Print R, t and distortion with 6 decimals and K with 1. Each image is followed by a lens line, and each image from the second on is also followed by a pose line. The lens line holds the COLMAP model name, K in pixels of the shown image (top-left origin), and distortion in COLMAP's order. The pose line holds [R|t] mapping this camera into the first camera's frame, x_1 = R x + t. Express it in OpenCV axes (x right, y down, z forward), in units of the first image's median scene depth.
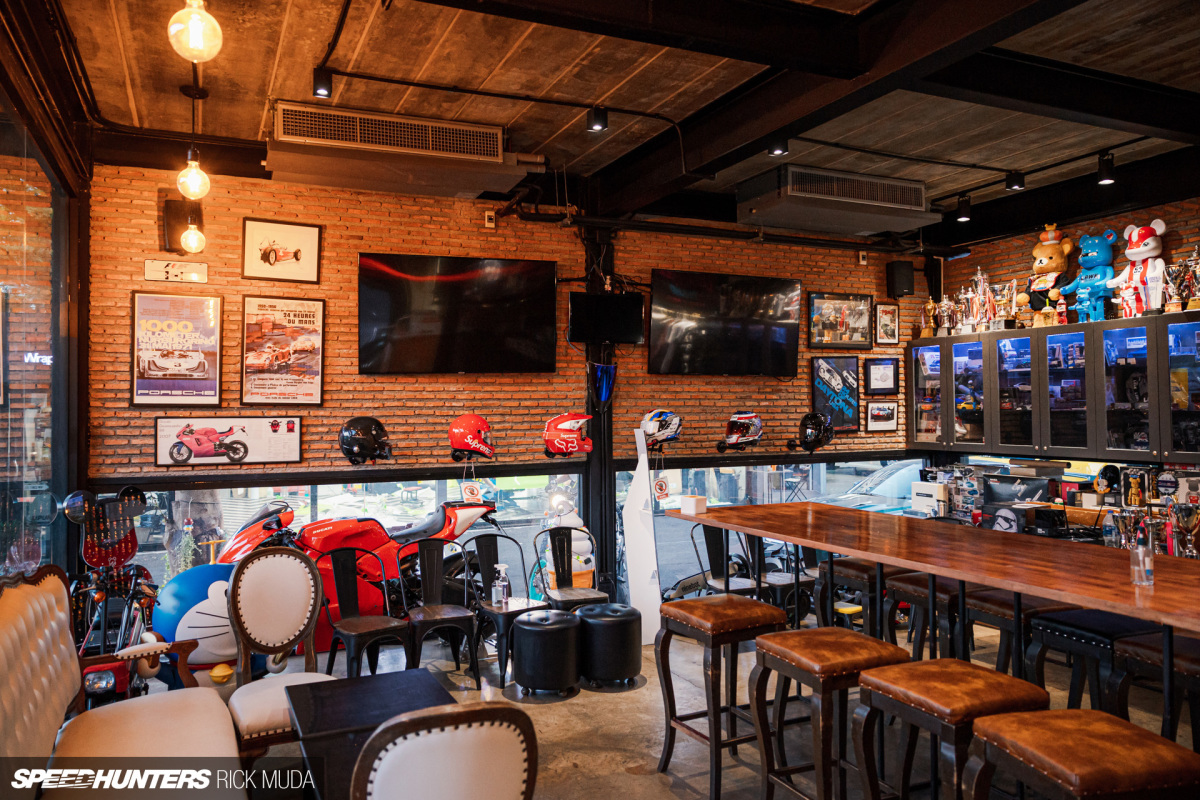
lens RADIAL K [[860.9, 0, 596.1], [0, 860.9, 394.8], [0, 0, 1]] dist [-0.000596, 0.000114]
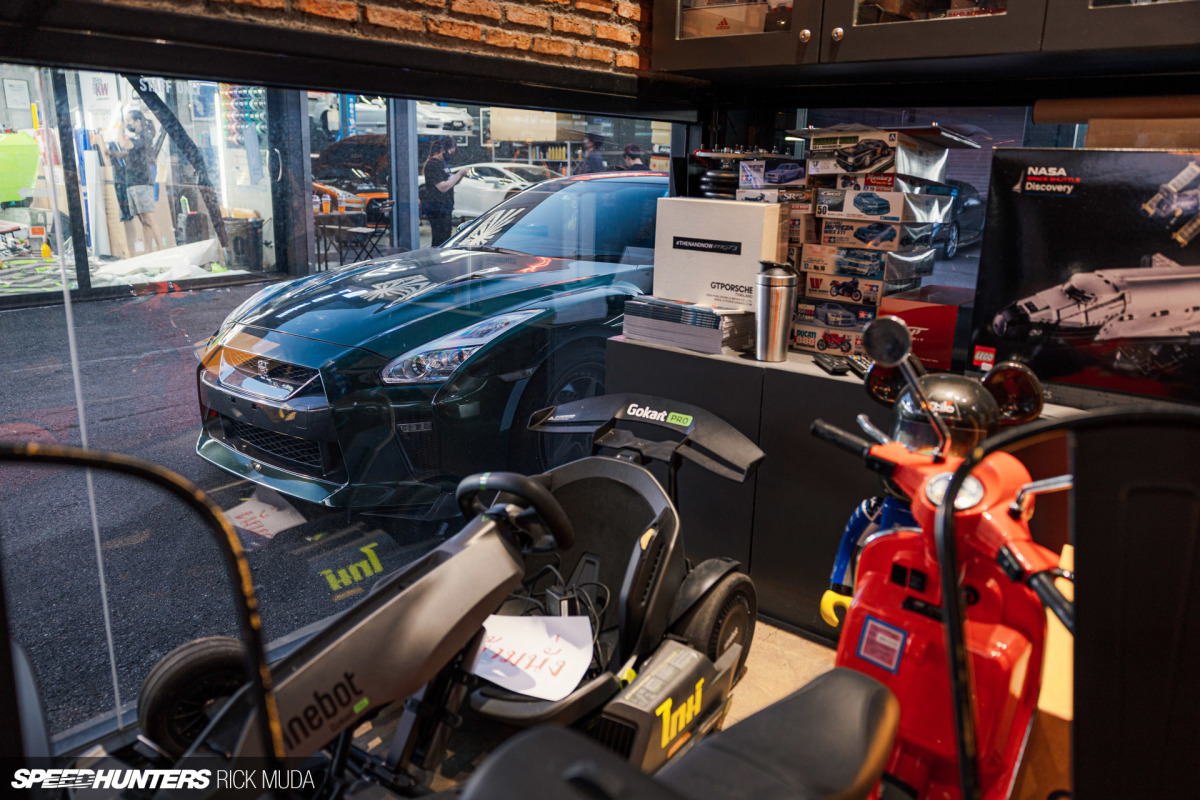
lens RADIAL K [[889.2, 0, 599.8], [0, 889.2, 400.4], [0, 0, 1]] dist [-0.006819, -0.000519]
pose [[0.898702, -0.080354, 0.431135, 0.230661], [-0.040023, 0.963942, 0.263085, 0.092889], [-0.436729, -0.253691, 0.863081, 0.773243]]
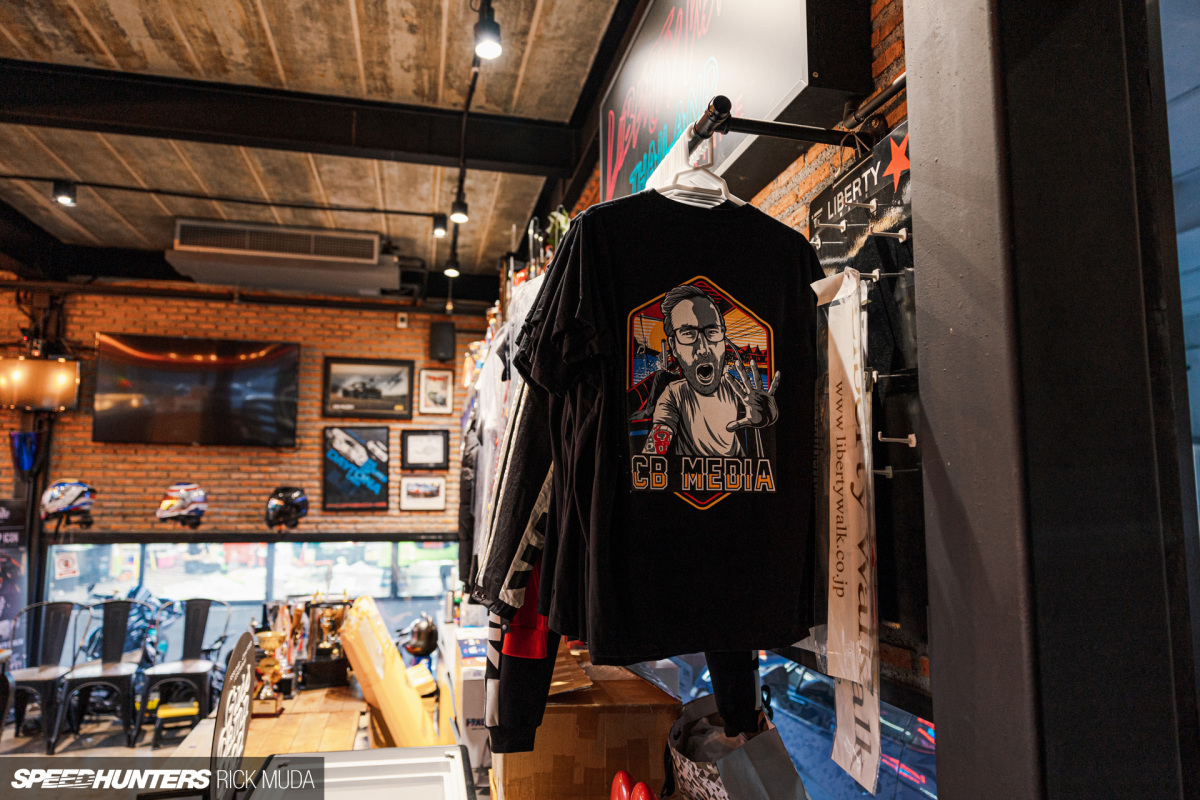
lens RADIAL K [[811.1, 0, 603.0], [0, 811.1, 402.5], [0, 0, 1]] dist [0.008498, 0.001785]
pose [[0.980129, -0.002898, -0.198341, 0.705626], [-0.014437, 0.996199, -0.085899, 0.000636], [0.197837, 0.087055, 0.976362, 0.205085]]
